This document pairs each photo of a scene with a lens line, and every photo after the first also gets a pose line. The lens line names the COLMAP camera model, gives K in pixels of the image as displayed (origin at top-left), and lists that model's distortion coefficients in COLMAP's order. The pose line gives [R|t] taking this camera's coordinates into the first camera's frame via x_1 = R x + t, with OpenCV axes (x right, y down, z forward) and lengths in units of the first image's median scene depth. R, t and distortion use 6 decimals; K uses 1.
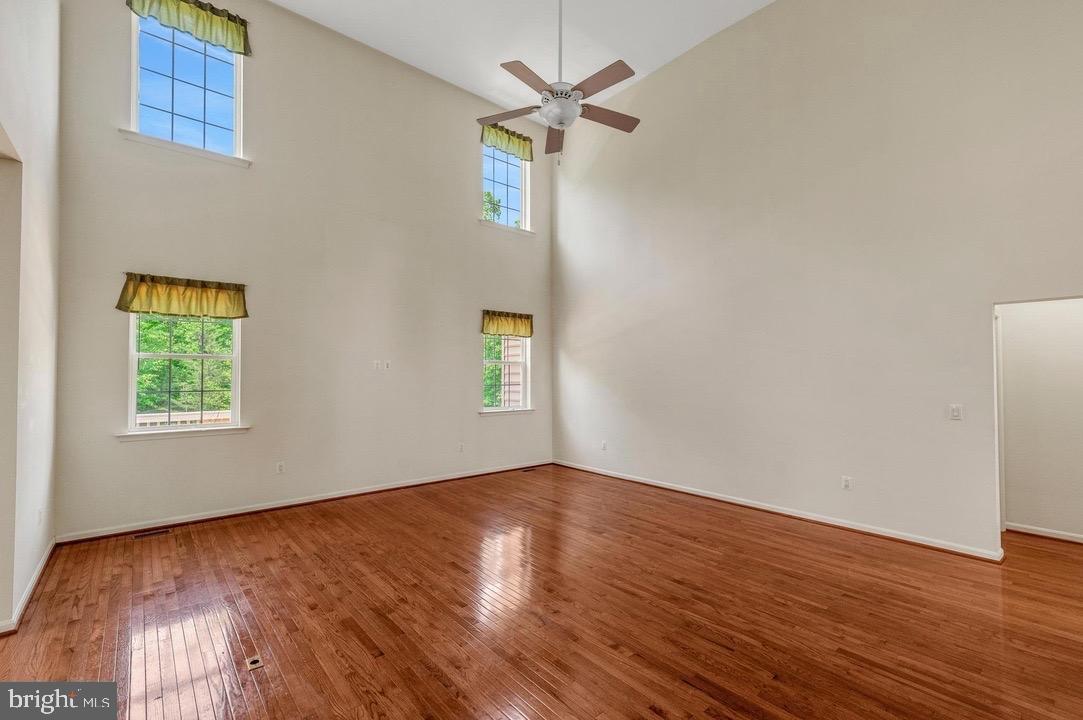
lens RADIAL K [[474.0, 0, 539.4], [0, 474.0, 369.1], [0, 0, 1]] dist [0.003644, 0.001592]
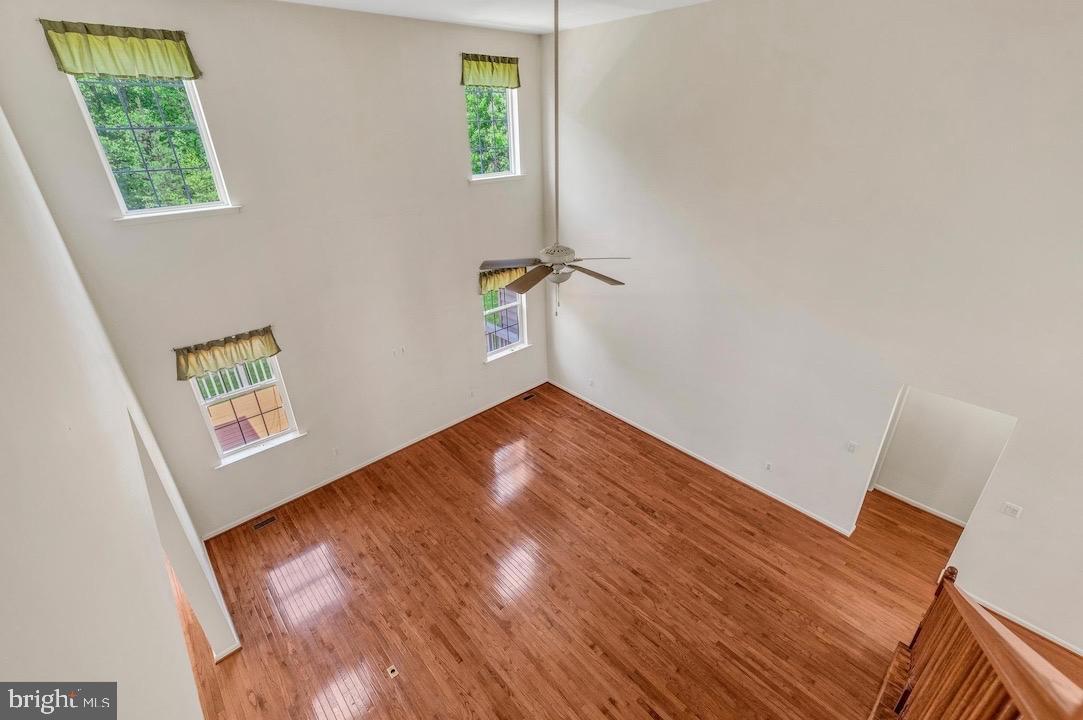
lens RADIAL K [[474.0, 0, 541.0], [0, 474.0, 363.9], [0, 0, 1]] dist [0.003644, 0.001592]
pose [[0.999205, -0.035014, 0.019046, -0.019611], [0.022639, 0.891815, 0.451833, -0.768400], [-0.032806, -0.451043, 0.891899, -0.061978]]
